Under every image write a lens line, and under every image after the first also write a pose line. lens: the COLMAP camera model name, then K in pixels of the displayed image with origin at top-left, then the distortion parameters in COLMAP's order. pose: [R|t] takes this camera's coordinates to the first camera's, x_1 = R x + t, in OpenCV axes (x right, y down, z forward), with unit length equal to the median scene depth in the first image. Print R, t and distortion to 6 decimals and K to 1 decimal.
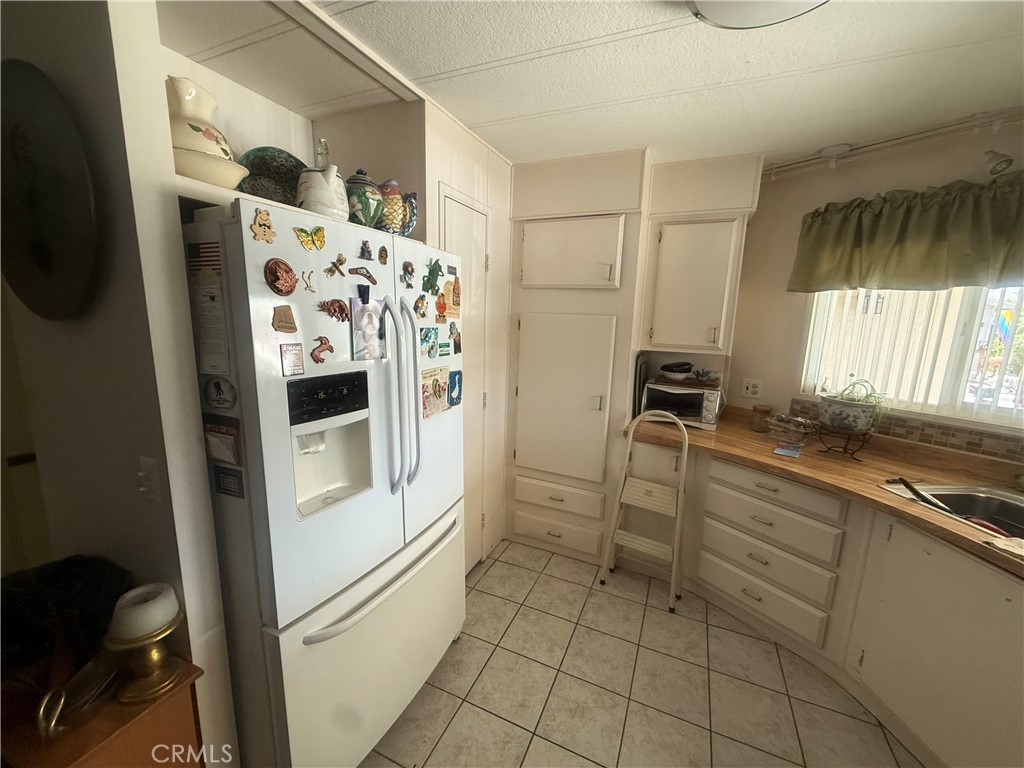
lens RADIAL K [[409.7, 0, 512.0], [0, 409.7, 384.0], [0, 0, 1]] dist [-0.001143, 0.000256]
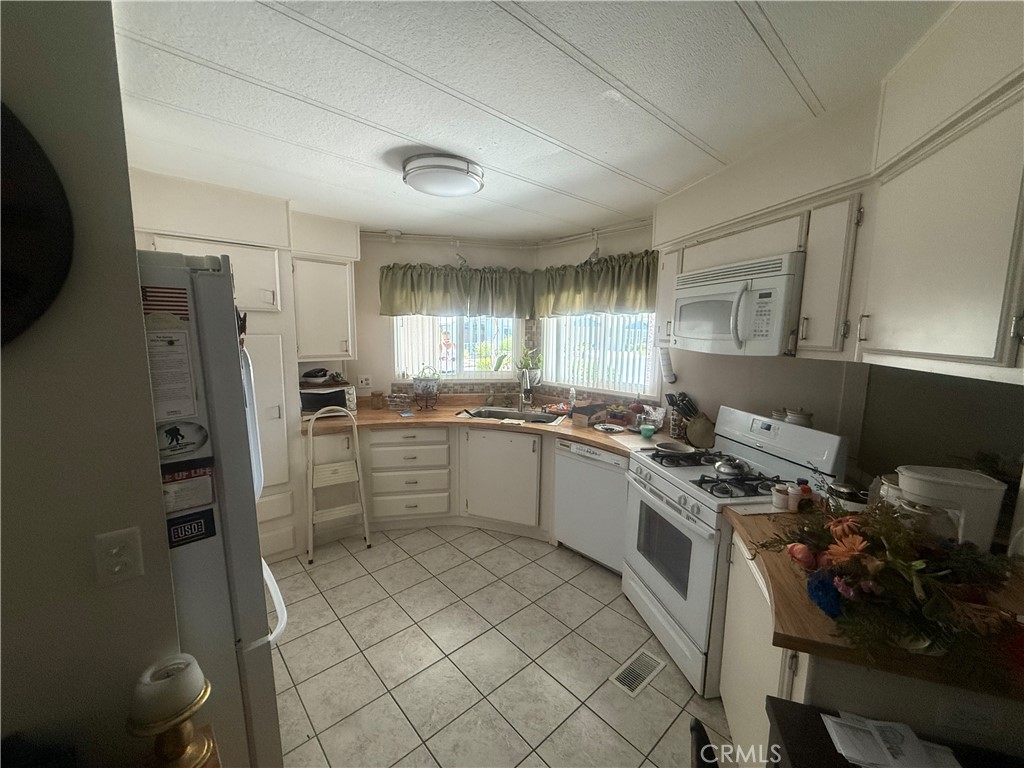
lens RADIAL K [[409.7, 0, 512.0], [0, 409.7, 384.0], [0, 0, 1]] dist [-0.001143, 0.000256]
pose [[0.400454, -0.145432, 0.904702, -0.594451], [0.156330, 0.983693, 0.088933, -0.032272], [-0.902883, 0.105818, 0.416659, -0.064796]]
